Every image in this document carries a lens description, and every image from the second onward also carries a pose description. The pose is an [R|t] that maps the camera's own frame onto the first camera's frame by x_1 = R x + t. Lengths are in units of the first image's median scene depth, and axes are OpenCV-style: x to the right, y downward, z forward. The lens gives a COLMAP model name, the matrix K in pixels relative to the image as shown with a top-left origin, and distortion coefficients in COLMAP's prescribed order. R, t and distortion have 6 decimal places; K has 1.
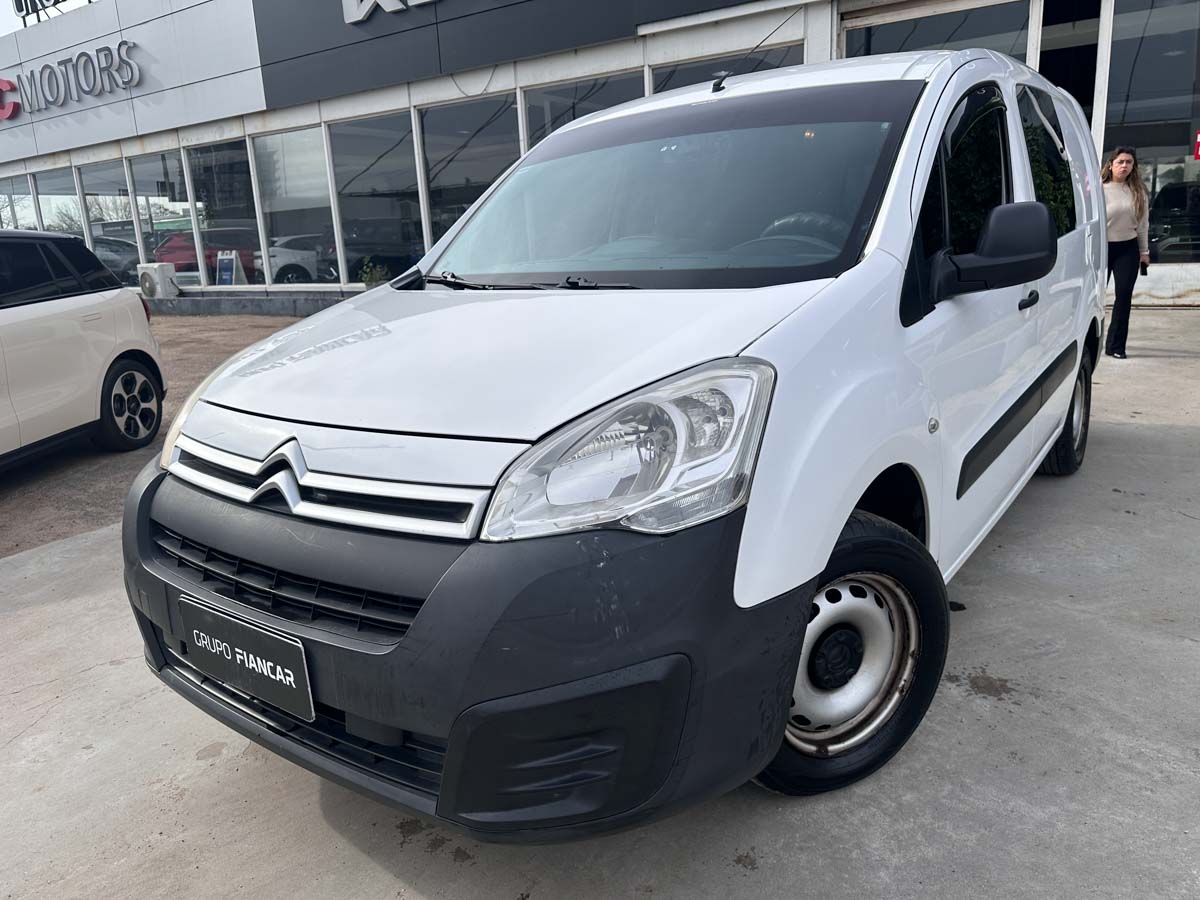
lens RADIAL K [[873.1, 0, 600.0], [0, 873.1, 450.0], [0, 0, 1]] dist [0.000169, -0.180124]
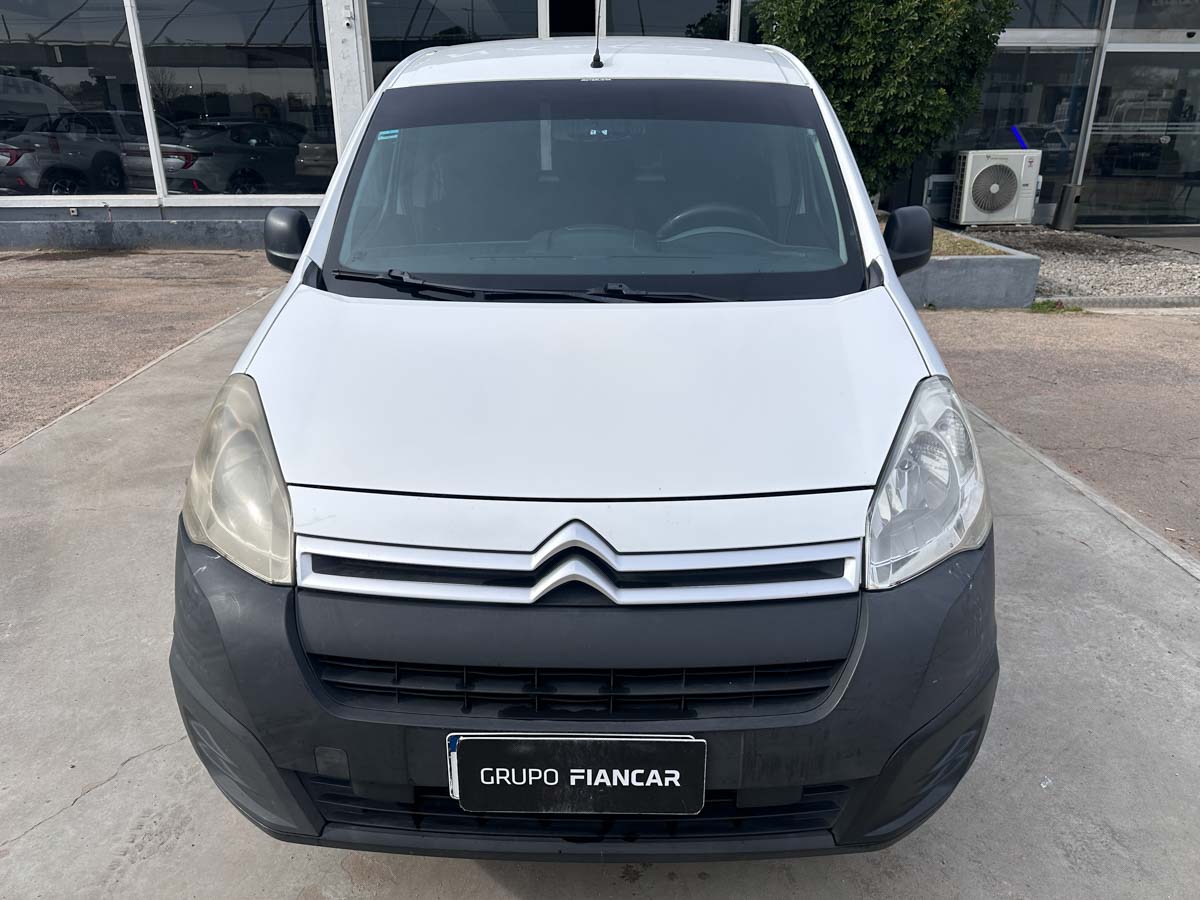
lens RADIAL K [[848.0, 0, 590.5], [0, 848.0, 447.5], [0, 0, 1]] dist [0.035690, -0.038774]
pose [[0.826861, -0.162605, 0.538387, -0.823150], [0.100829, 0.984642, 0.142528, -0.216178], [-0.553294, -0.063566, 0.830557, 0.292703]]
